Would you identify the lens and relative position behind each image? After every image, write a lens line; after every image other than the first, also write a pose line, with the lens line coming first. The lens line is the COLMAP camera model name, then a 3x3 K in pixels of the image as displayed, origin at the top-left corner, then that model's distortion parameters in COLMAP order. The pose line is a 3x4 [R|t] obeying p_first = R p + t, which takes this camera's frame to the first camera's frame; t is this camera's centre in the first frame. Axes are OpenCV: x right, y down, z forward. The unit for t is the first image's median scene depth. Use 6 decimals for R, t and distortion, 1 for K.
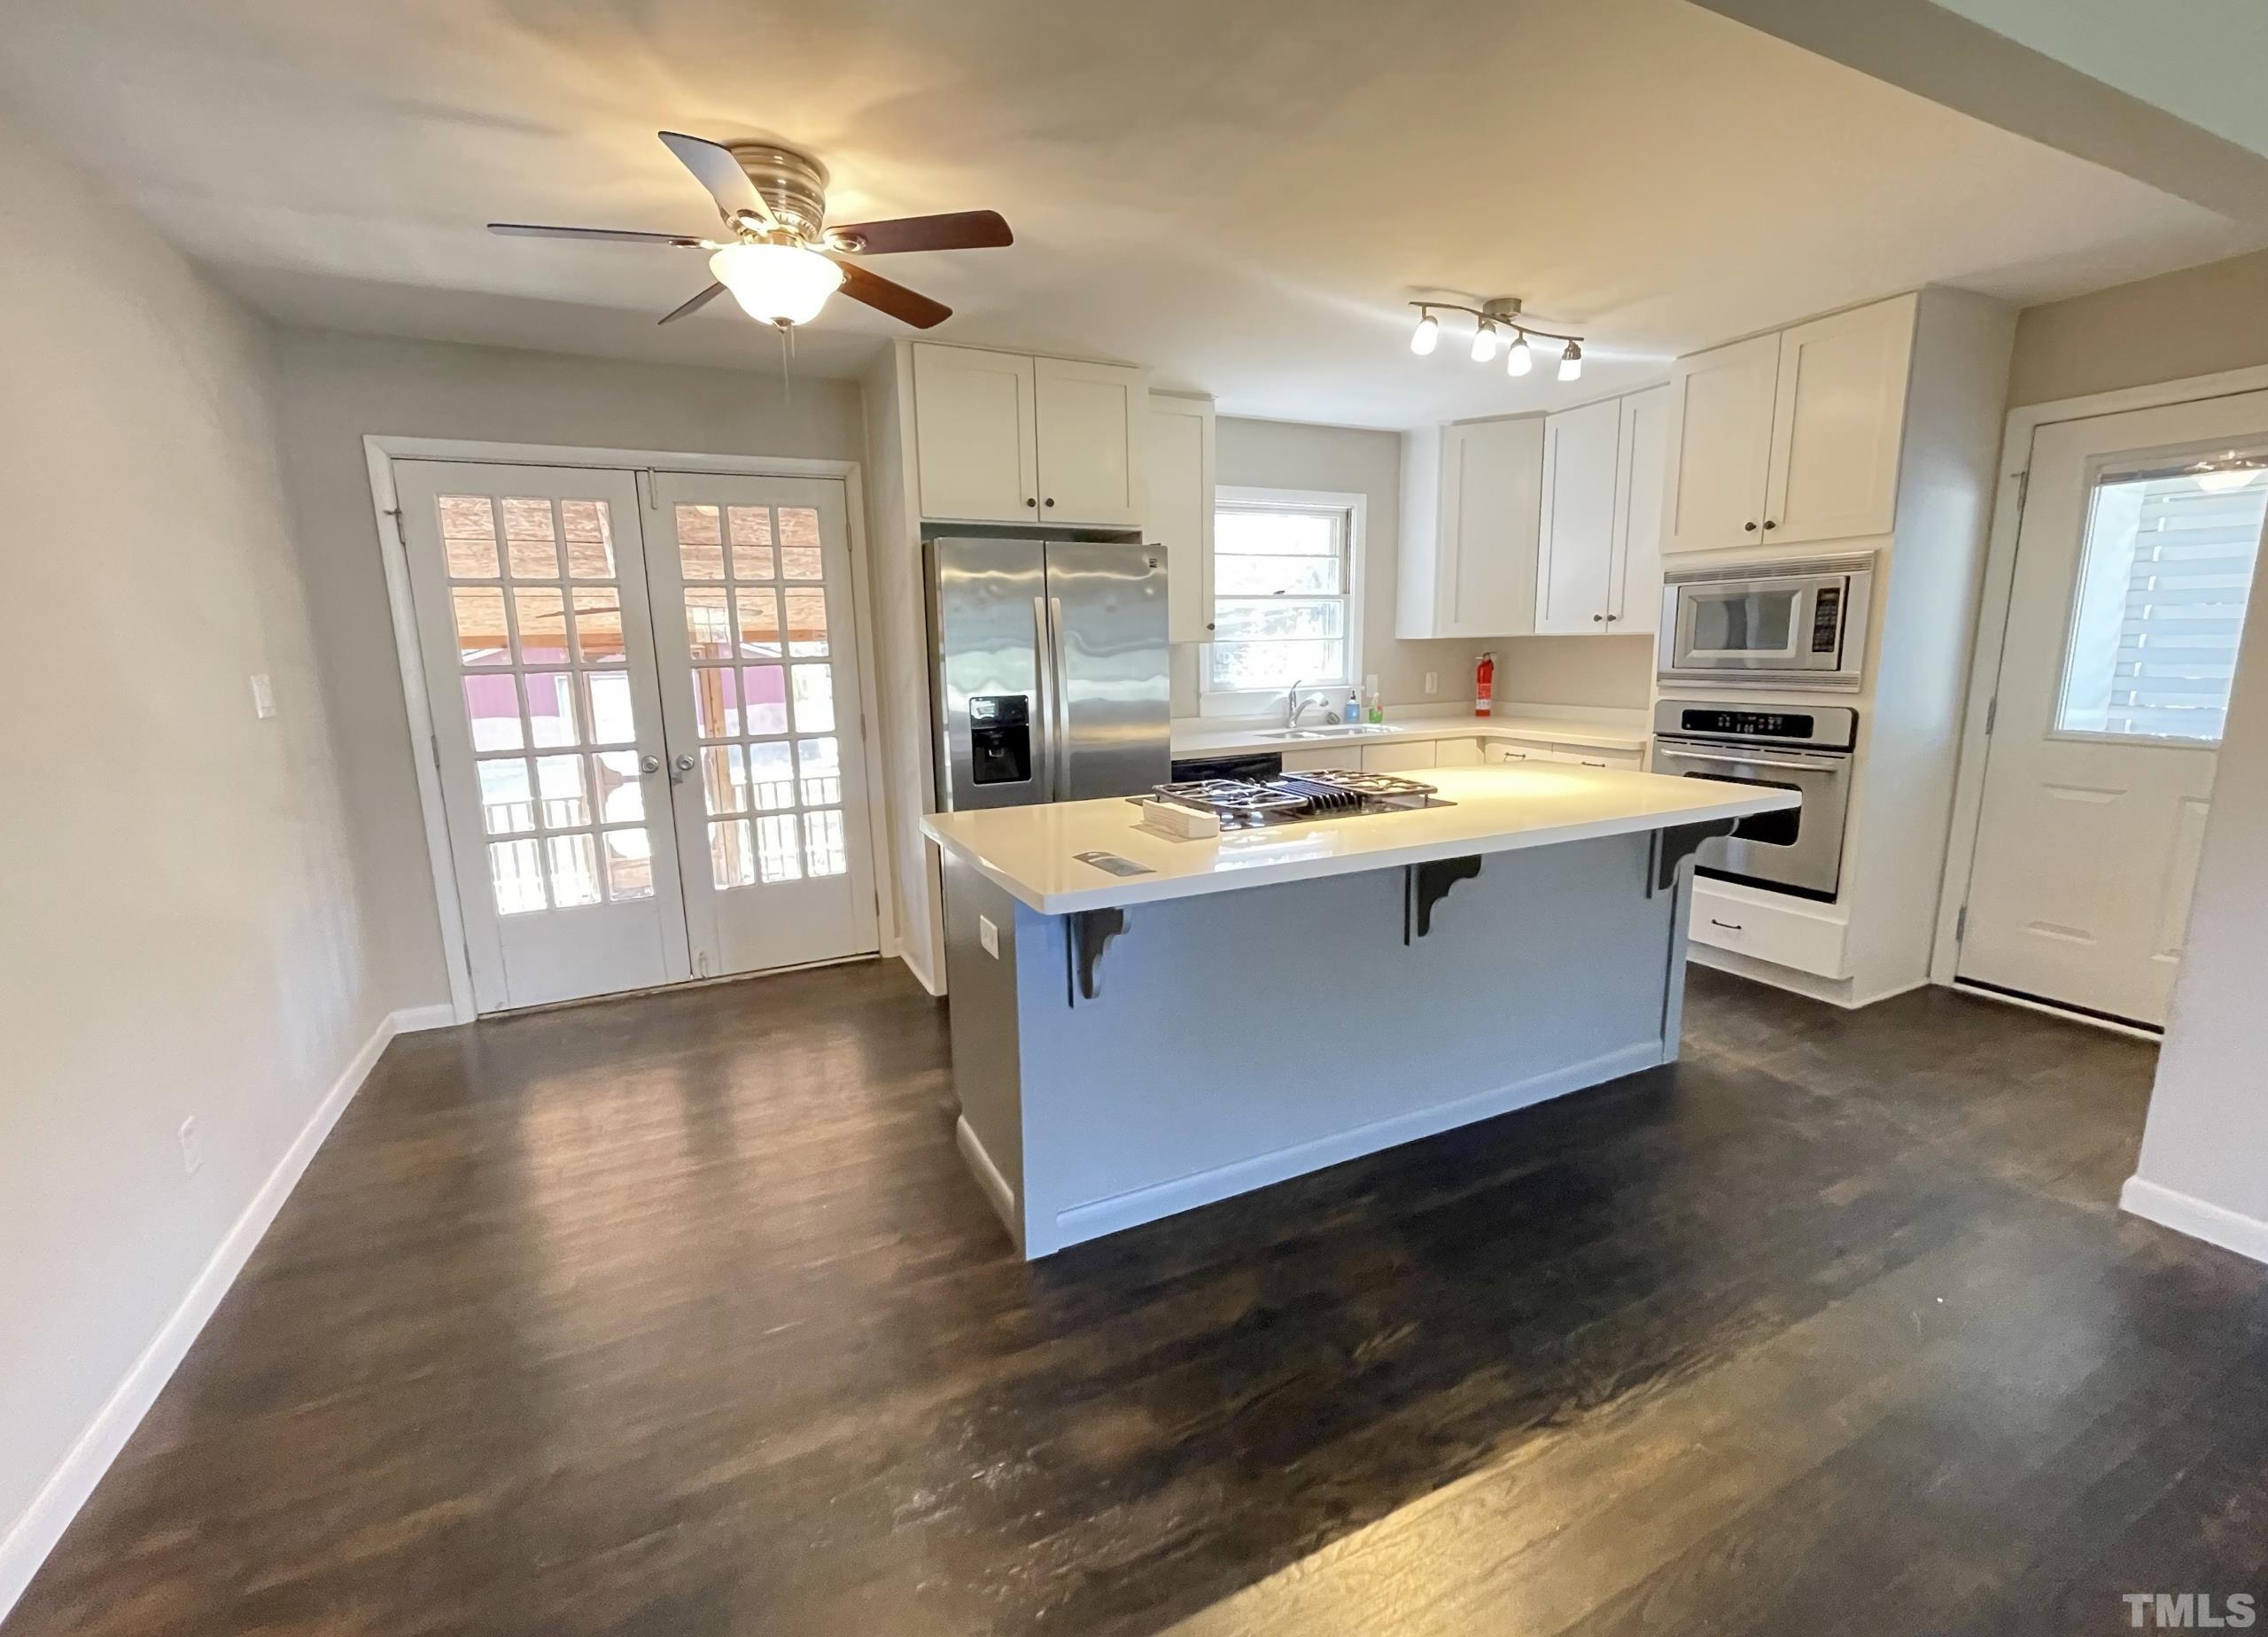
lens RADIAL K [[959.9, 0, 1134.7], [0, 959.9, 821.9], [0, 0, 1]] dist [0.003627, 0.000000]
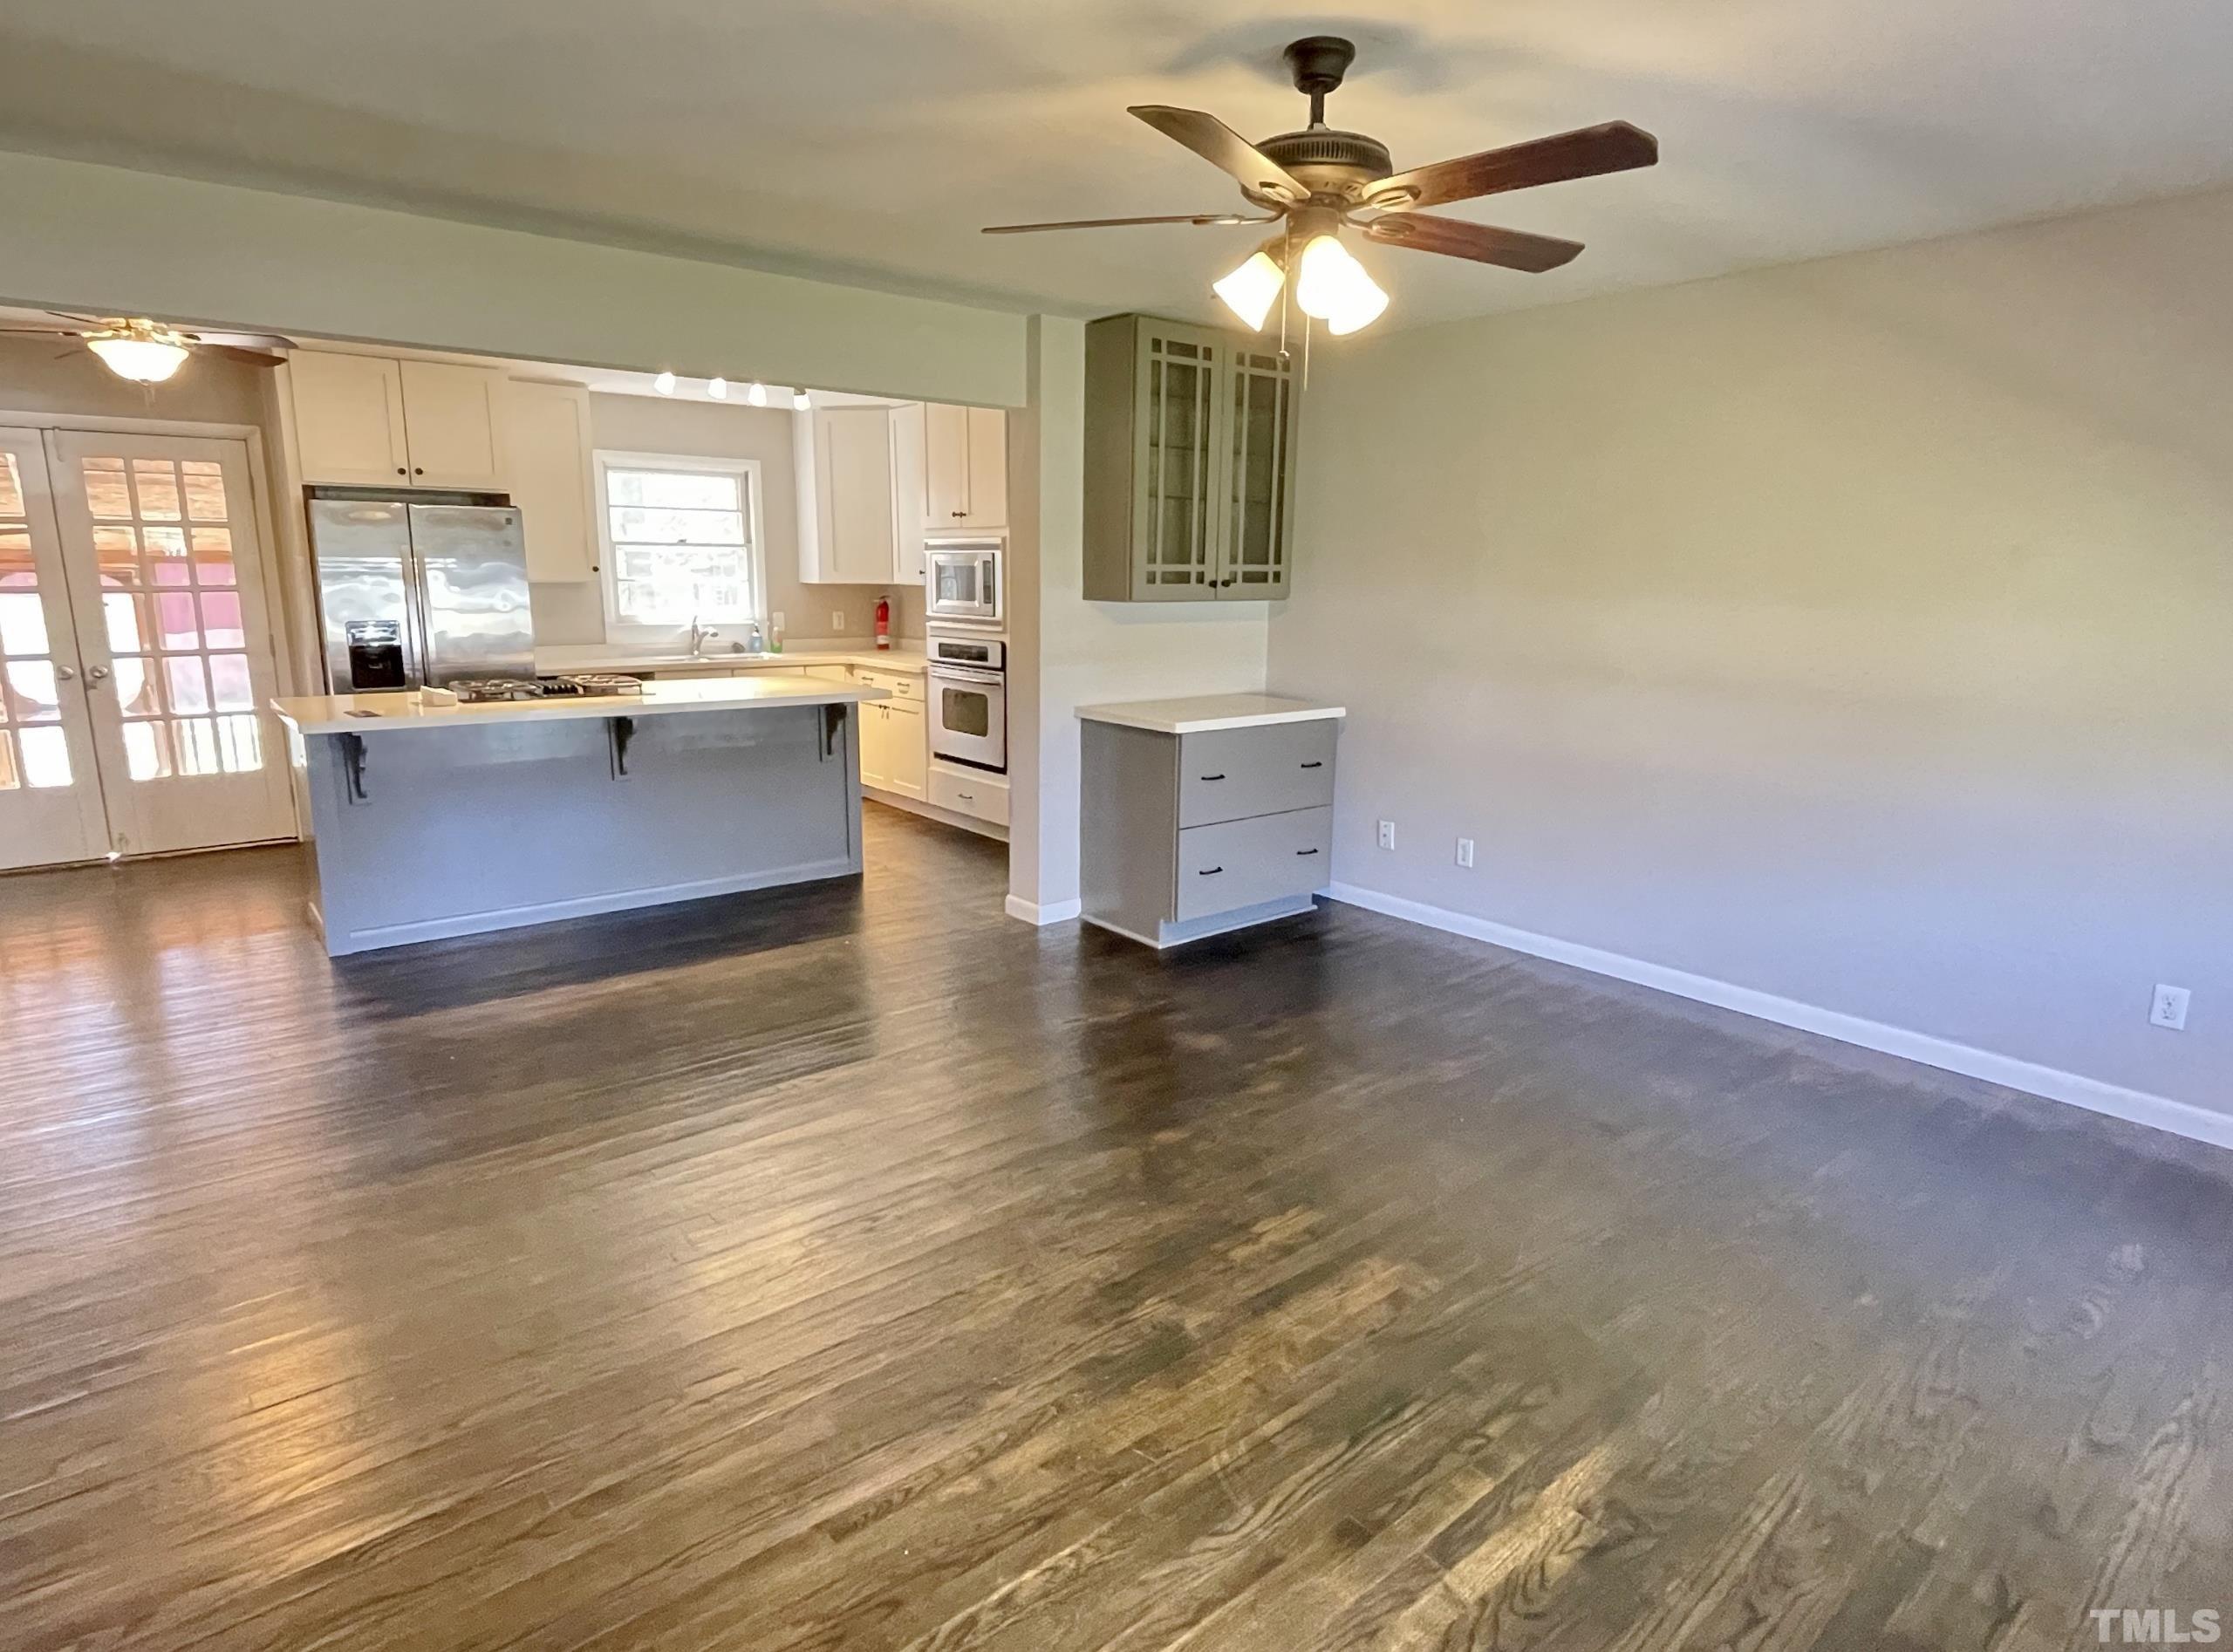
lens RADIAL K [[1215.7, 0, 1115.1], [0, 1215.7, 831.0], [0, 0, 1]] dist [-0.006018, -0.001914]
pose [[0.971238, -0.017292, 0.237482, 0.397836], [0.010723, 0.999524, 0.028924, 0.105390], [-0.237869, -0.025546, 0.970961, -0.763981]]
